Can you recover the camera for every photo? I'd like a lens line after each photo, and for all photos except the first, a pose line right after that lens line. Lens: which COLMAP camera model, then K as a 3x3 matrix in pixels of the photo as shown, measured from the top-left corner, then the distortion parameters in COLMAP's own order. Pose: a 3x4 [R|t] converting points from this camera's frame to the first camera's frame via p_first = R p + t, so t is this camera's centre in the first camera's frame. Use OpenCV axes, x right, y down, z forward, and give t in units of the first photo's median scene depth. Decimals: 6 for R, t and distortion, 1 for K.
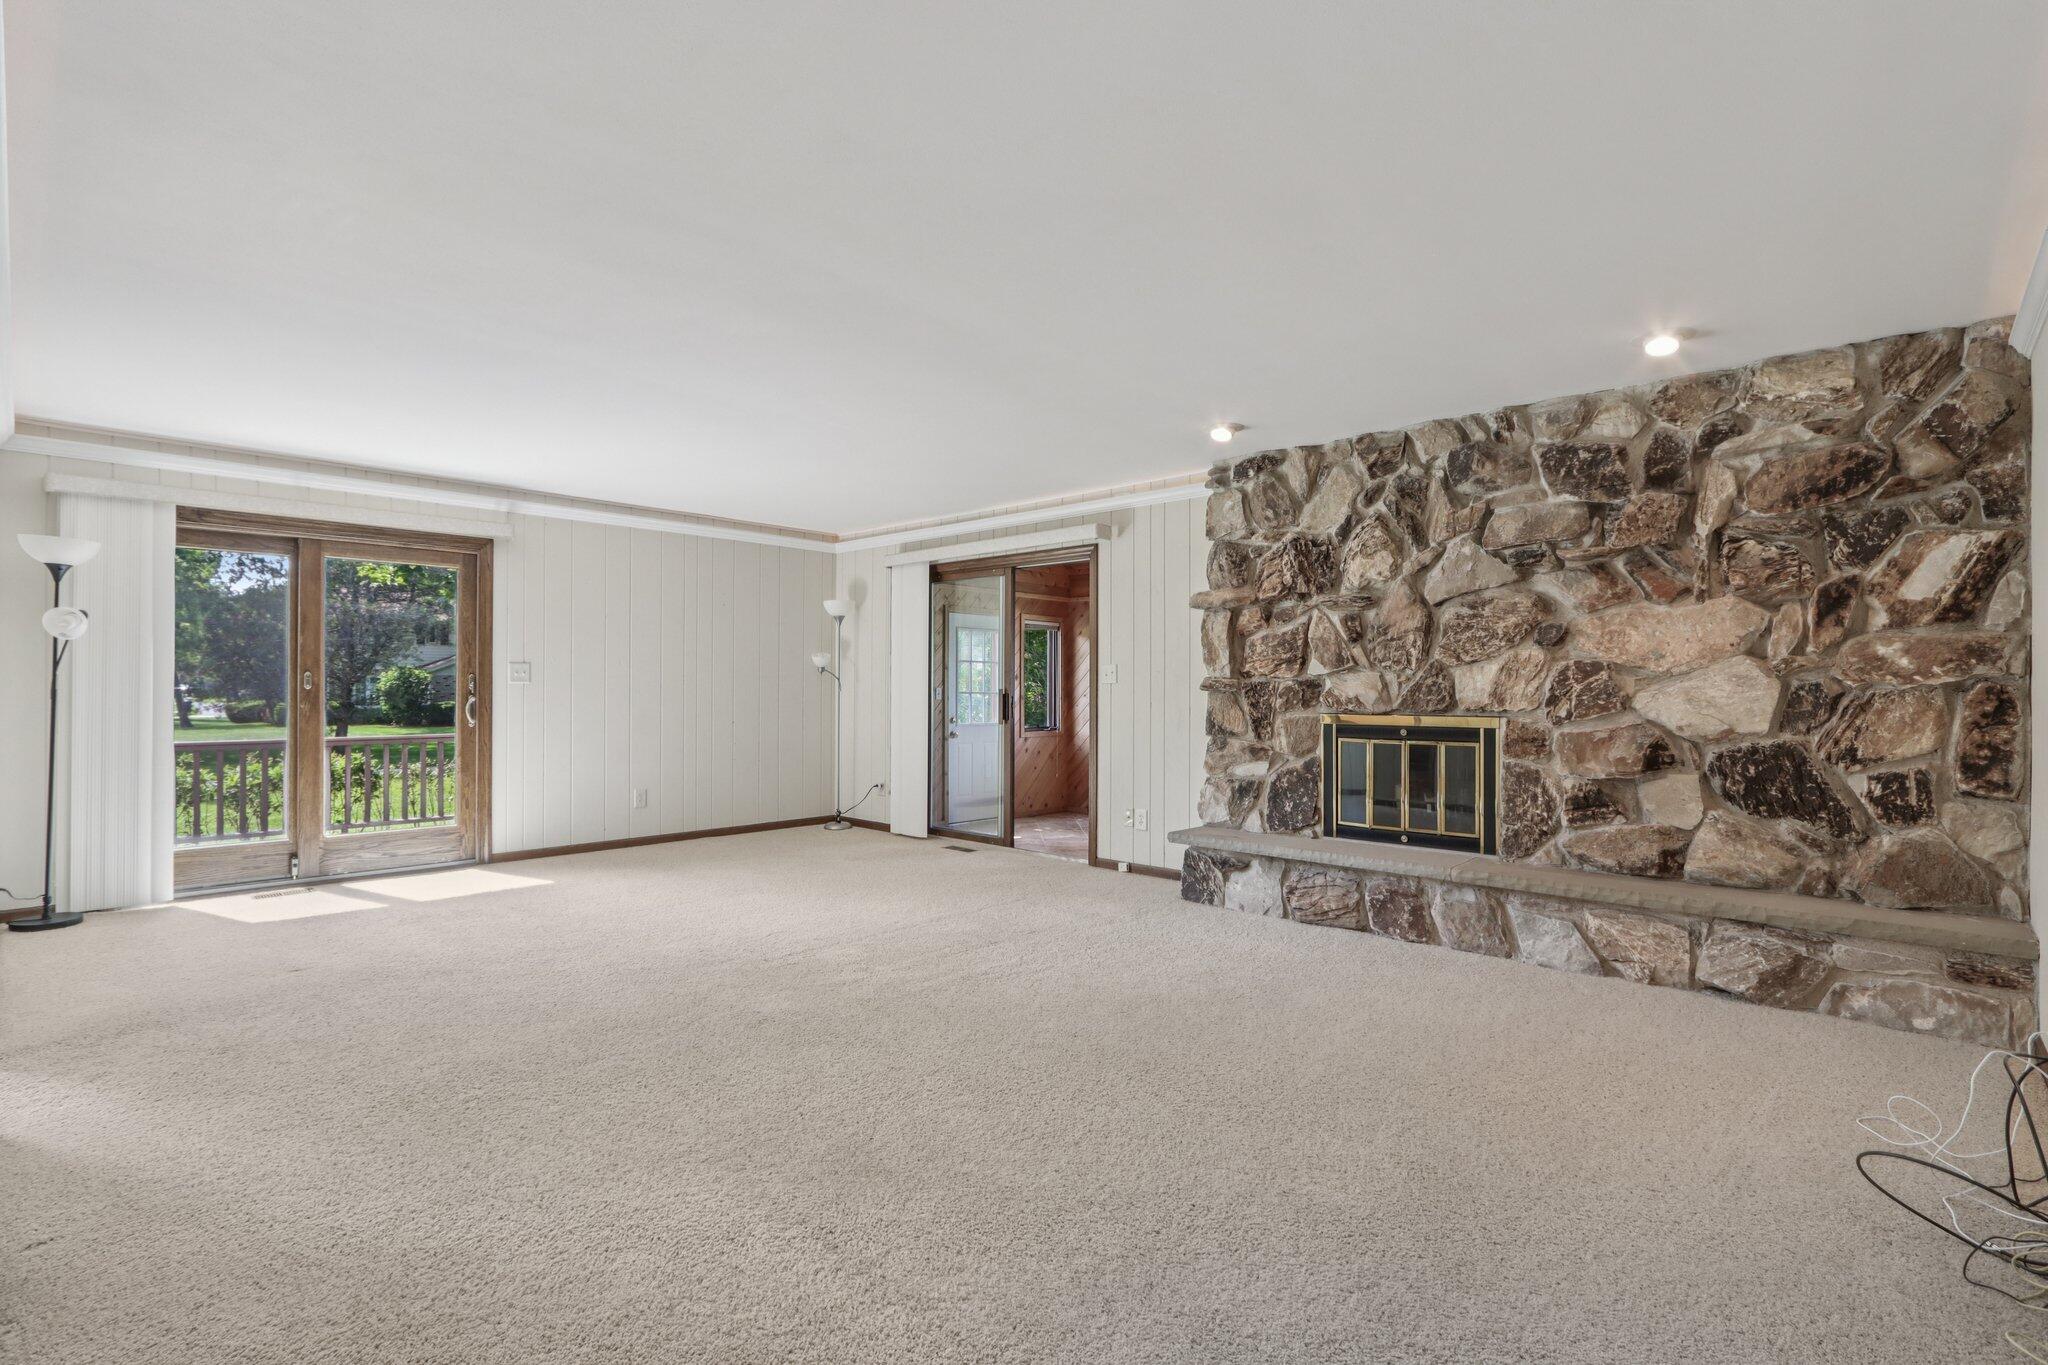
lens RADIAL K [[966.5, 0, 1020.8], [0, 966.5, 685.5], [0, 0, 1]] dist [-0.004427, 0.000117]
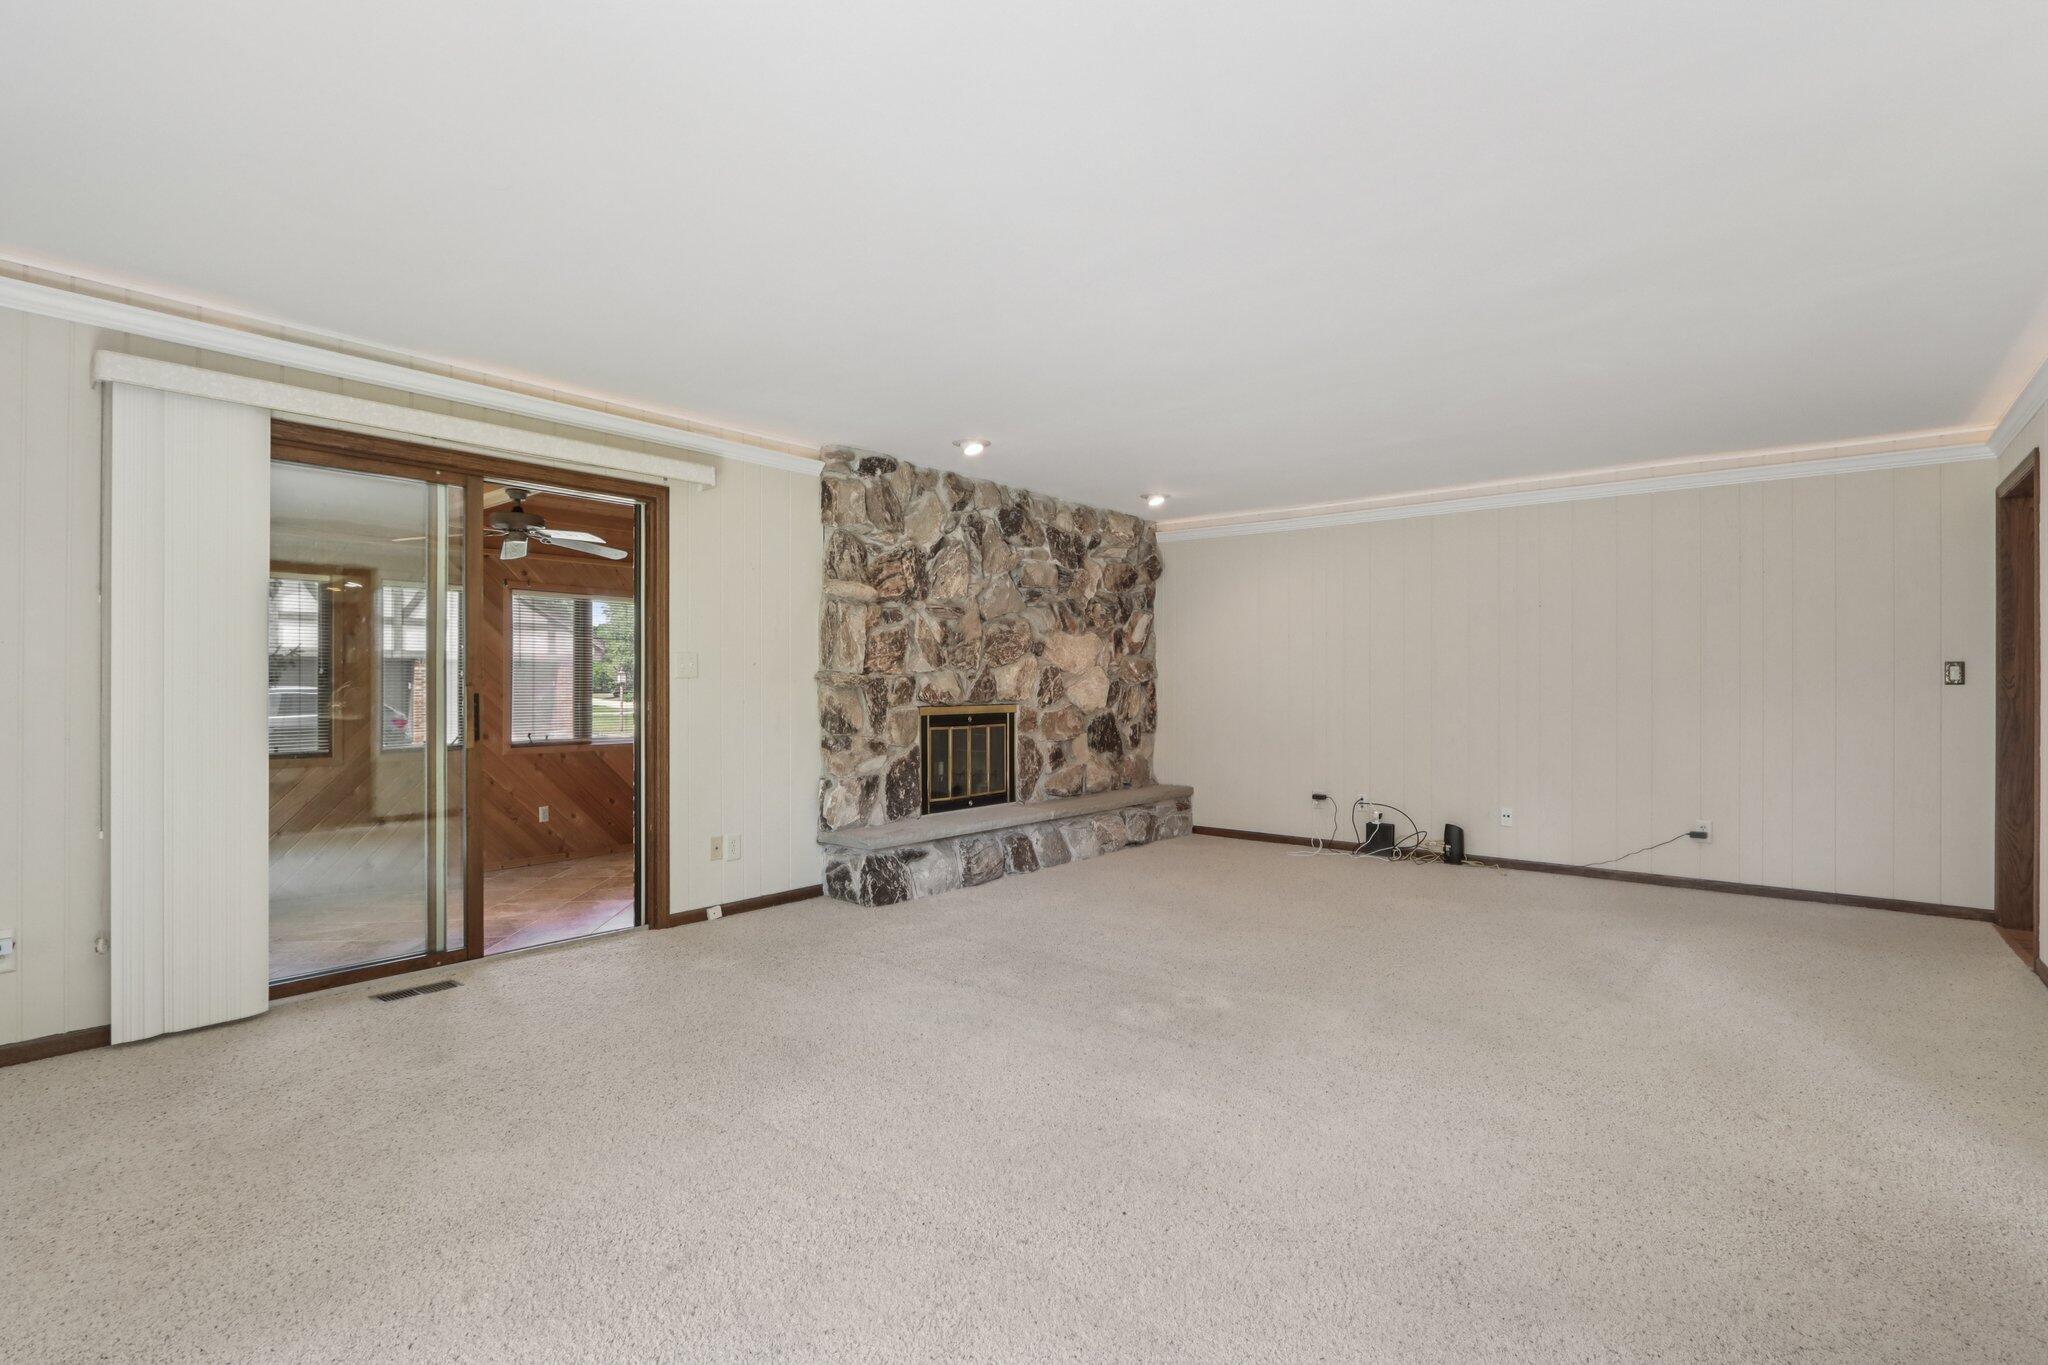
lens RADIAL K [[944.9, 0, 1016.5], [0, 944.9, 684.5], [0, 0, 1]] dist [-0.021941, 0.000213]
pose [[-0.050377, -0.003565, 0.998724, -0.879300], [-0.004895, 0.999982, 0.003323, -0.001021], [-0.998718, -0.004722, -0.050393, 1.047657]]
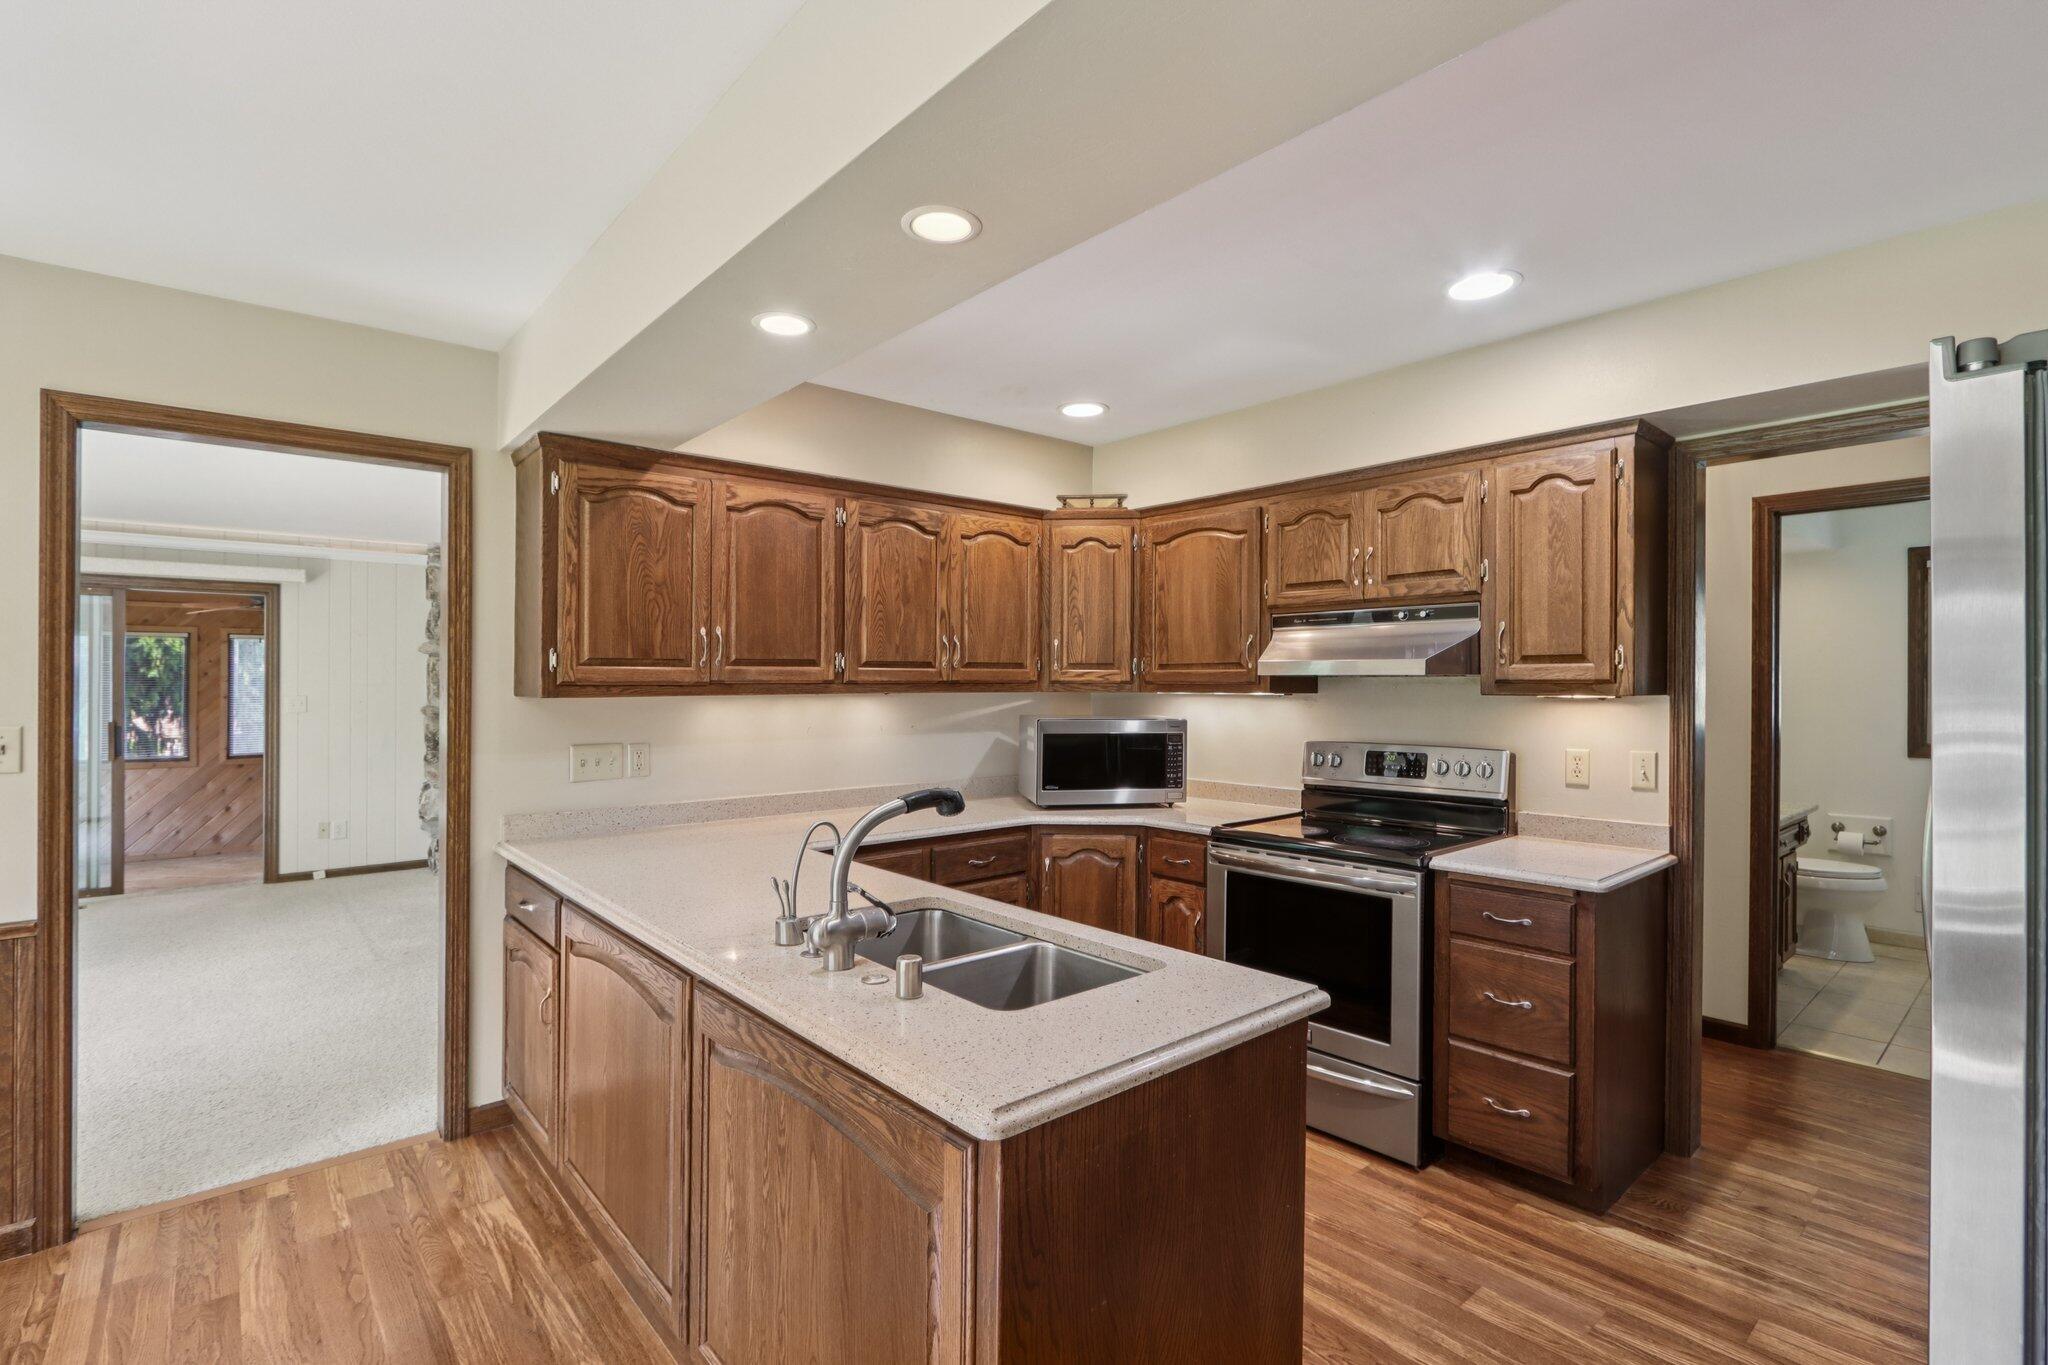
lens RADIAL K [[944.9, 0, 1016.5], [0, 944.9, 684.5], [0, 0, 1]] dist [-0.021941, 0.000213]
pose [[0.120611, -0.006241, 0.992680, -1.162498], [-0.001752, 0.999977, 0.006500, -0.058386], [-0.992698, -0.002524, 0.120598, 0.071987]]
